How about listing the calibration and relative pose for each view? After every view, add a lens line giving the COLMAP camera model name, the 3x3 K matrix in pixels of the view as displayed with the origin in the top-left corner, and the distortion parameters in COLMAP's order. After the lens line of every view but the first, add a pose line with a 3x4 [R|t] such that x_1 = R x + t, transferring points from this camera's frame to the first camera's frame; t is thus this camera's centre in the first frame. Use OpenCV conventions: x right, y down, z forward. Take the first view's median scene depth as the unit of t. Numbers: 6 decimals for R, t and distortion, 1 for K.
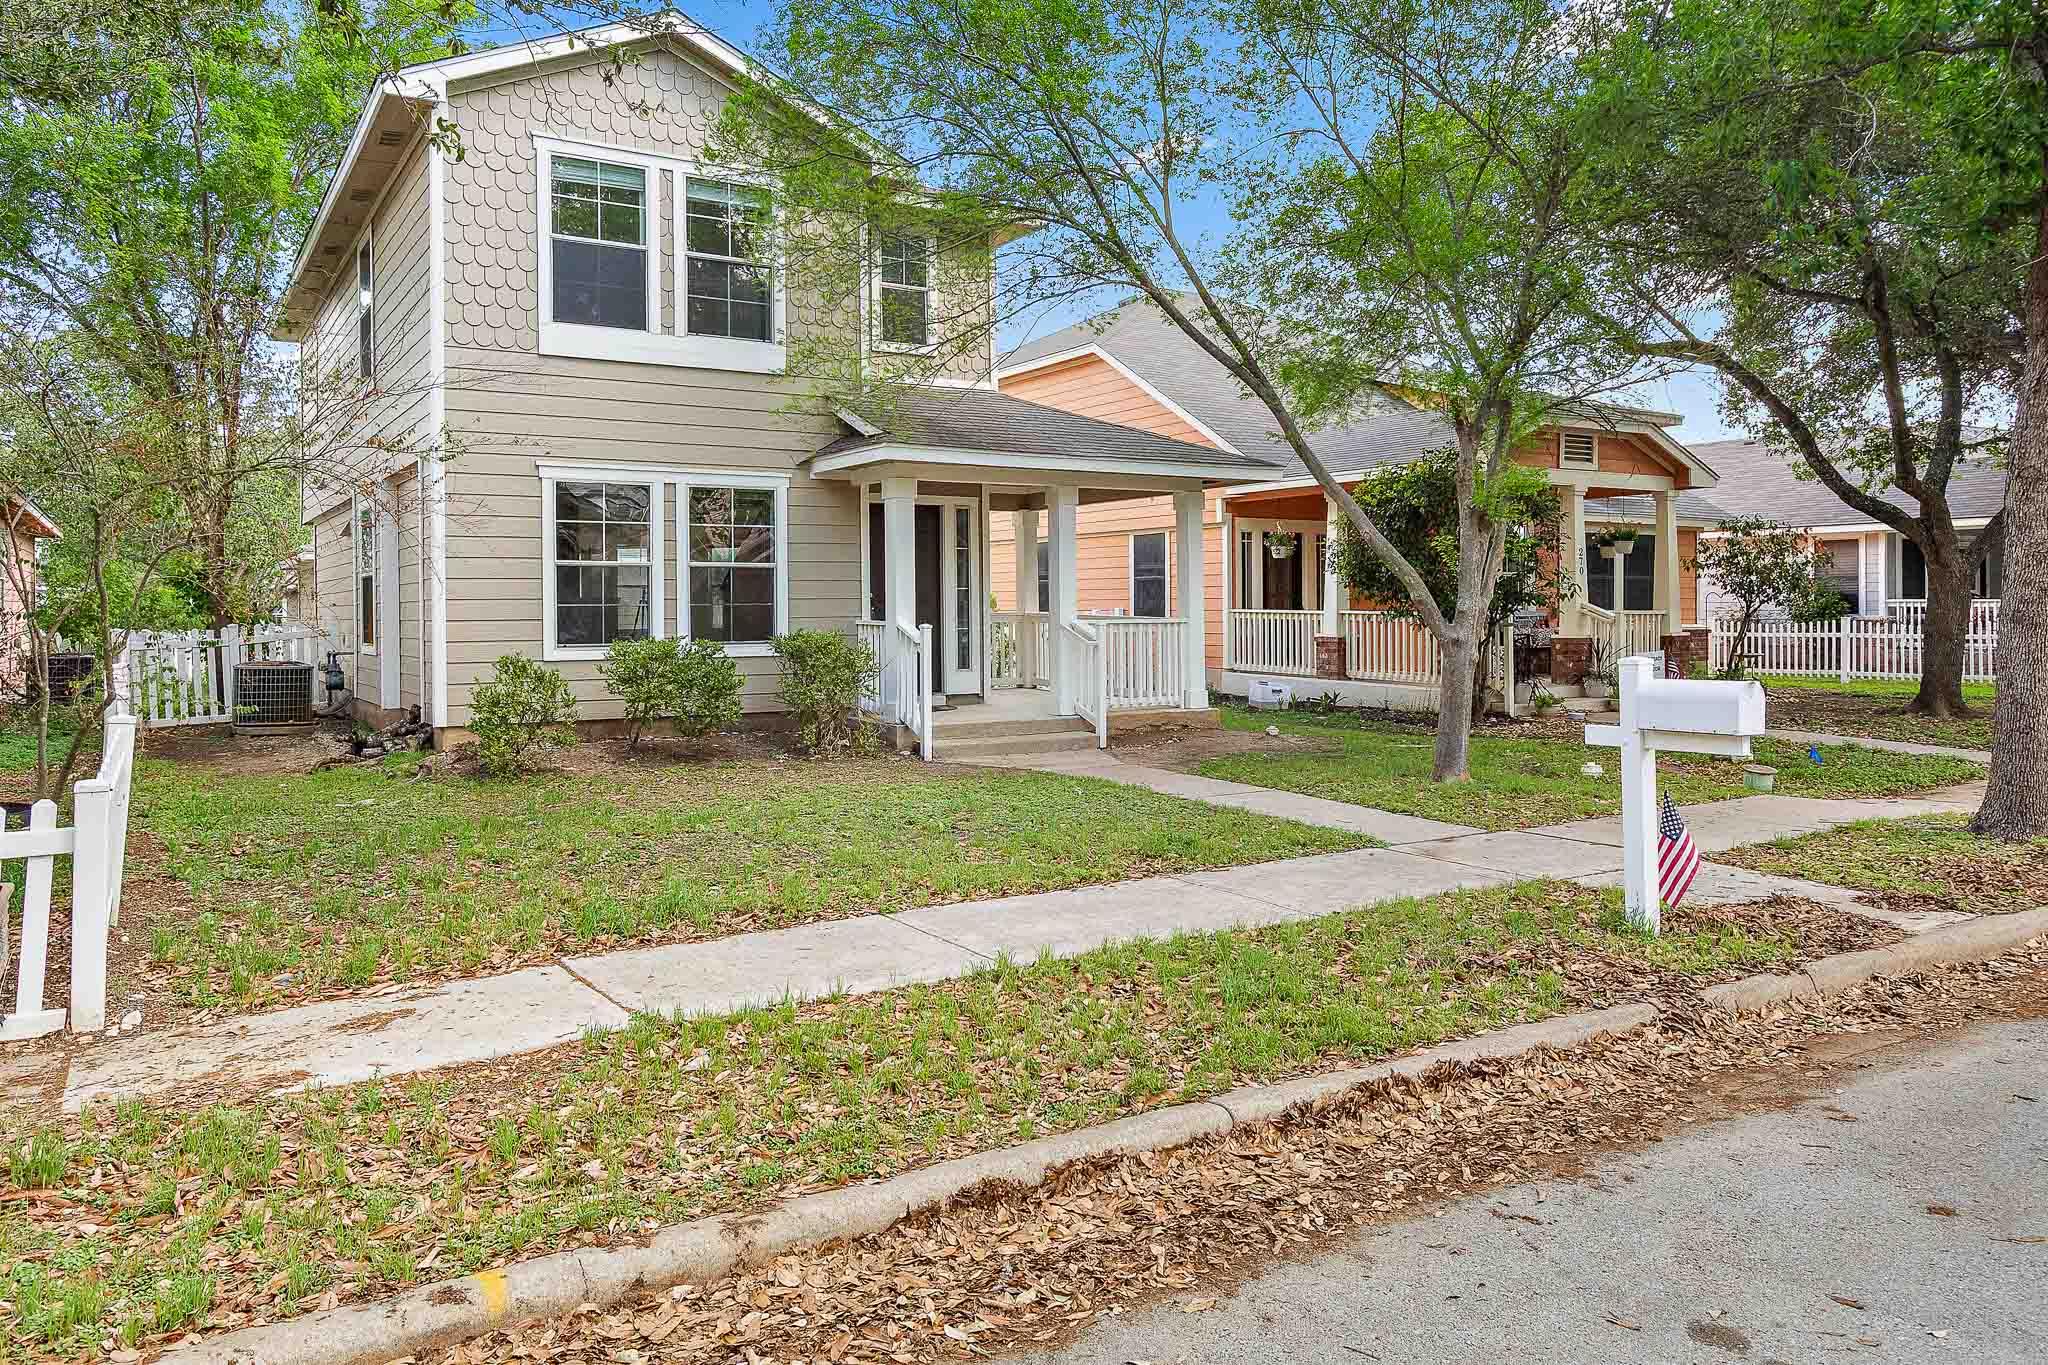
lens RADIAL K [[1416.4, 0, 1024.0], [0, 1416.4, 682.5], [0, 0, 1]] dist [-0.000406, -0.000252]
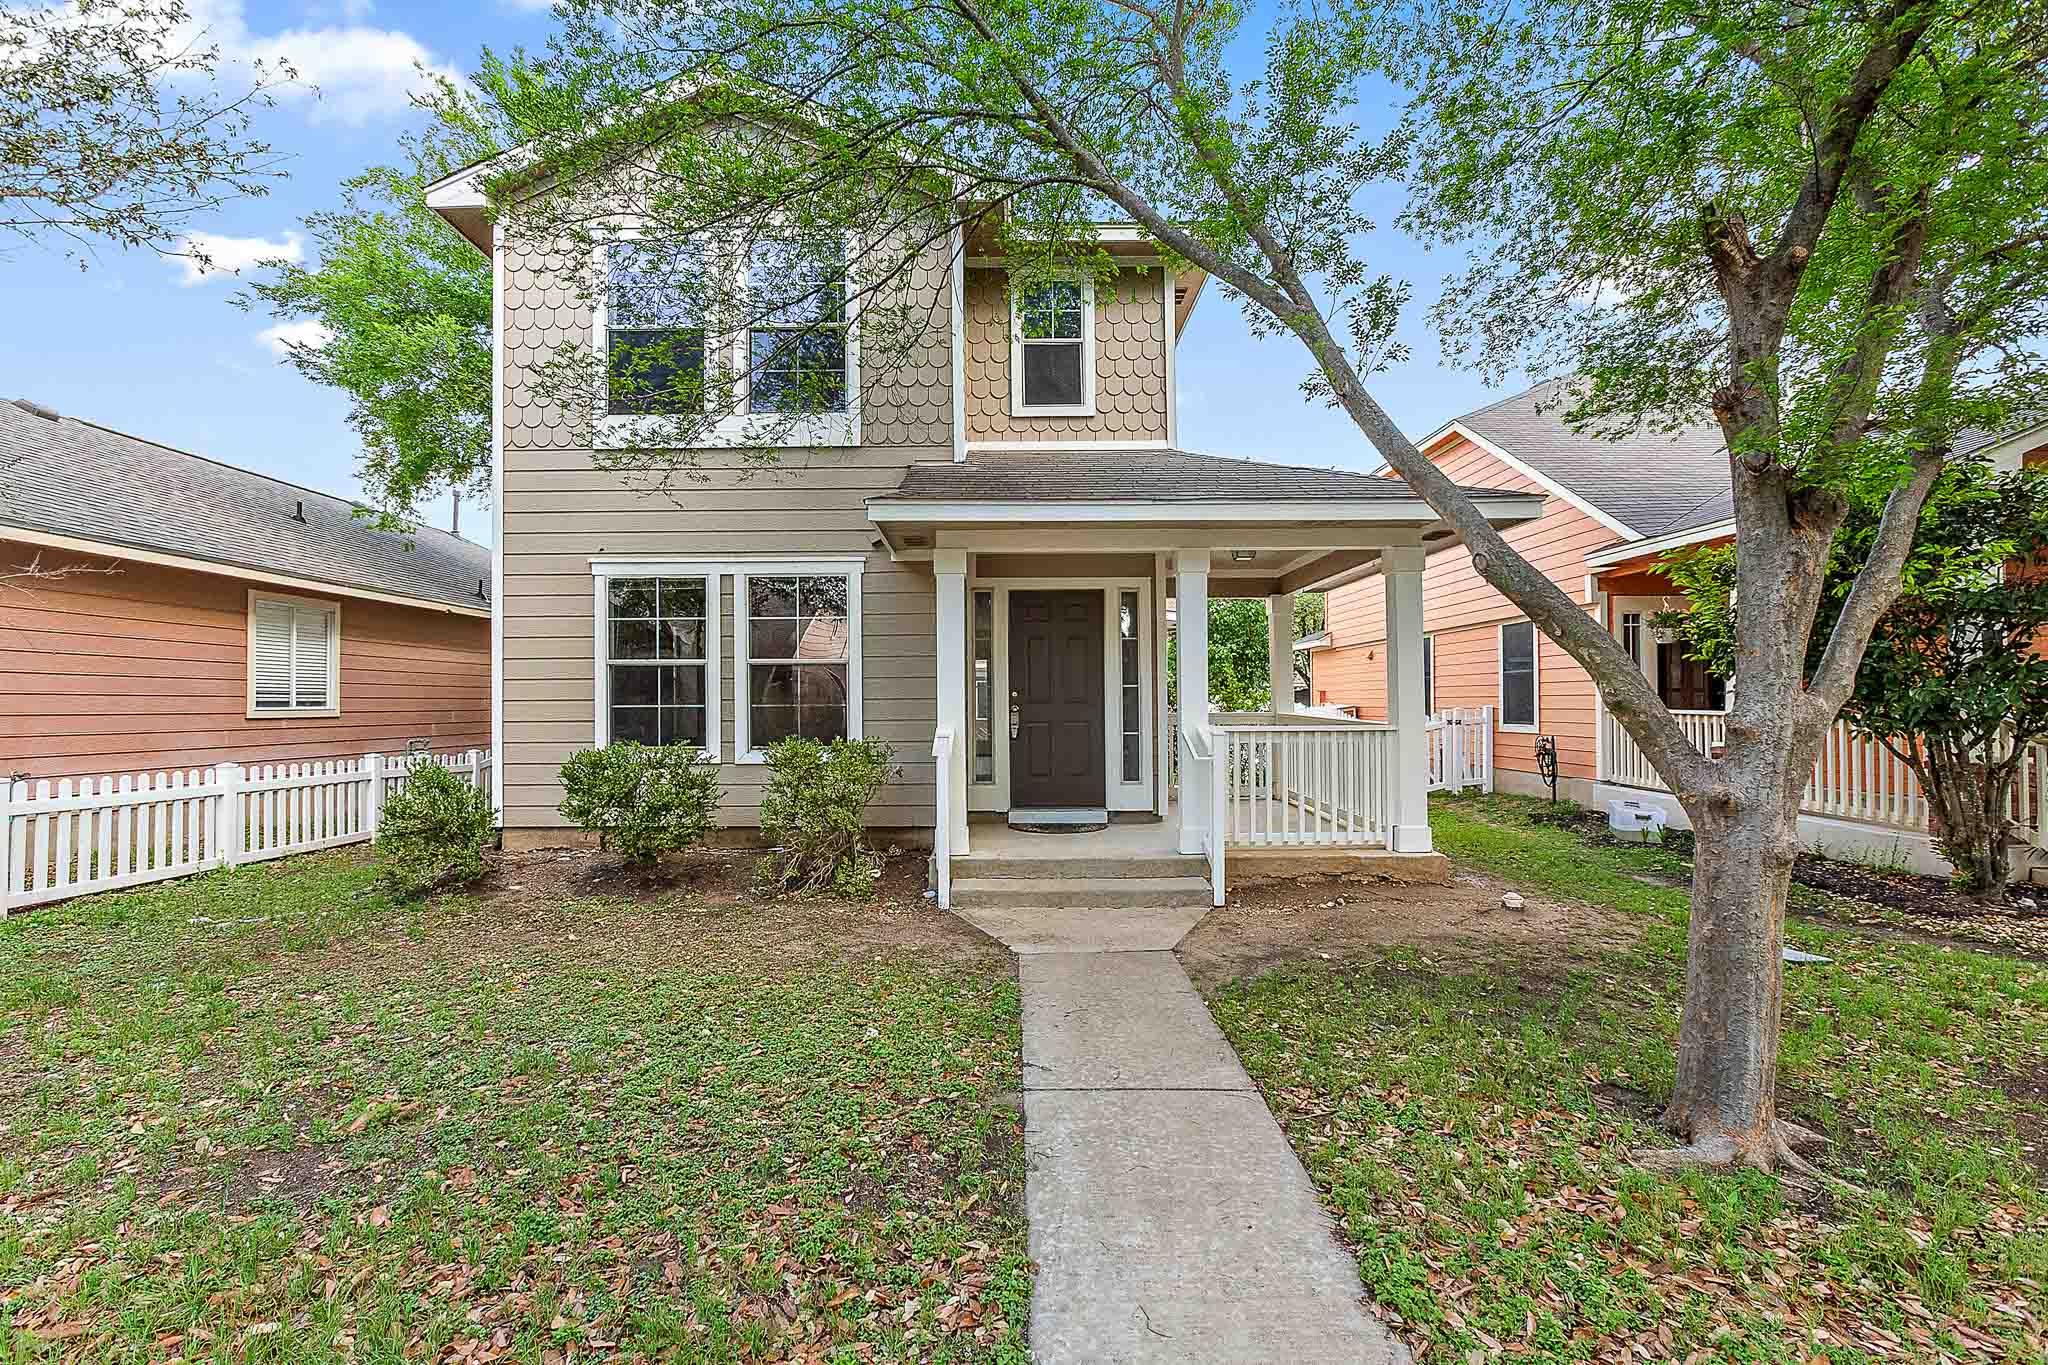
lens RADIAL K [[947.9, 0, 1020.7], [0, 947.9, 707.4], [0, 0, 1]] dist [0.003881, 0.000866]
pose [[0.849844, 0.003851, -0.527020, 0.233010], [-0.027548, 0.998931, -0.037123, -0.034959], [0.526314, 0.046067, 0.849042, 0.558498]]
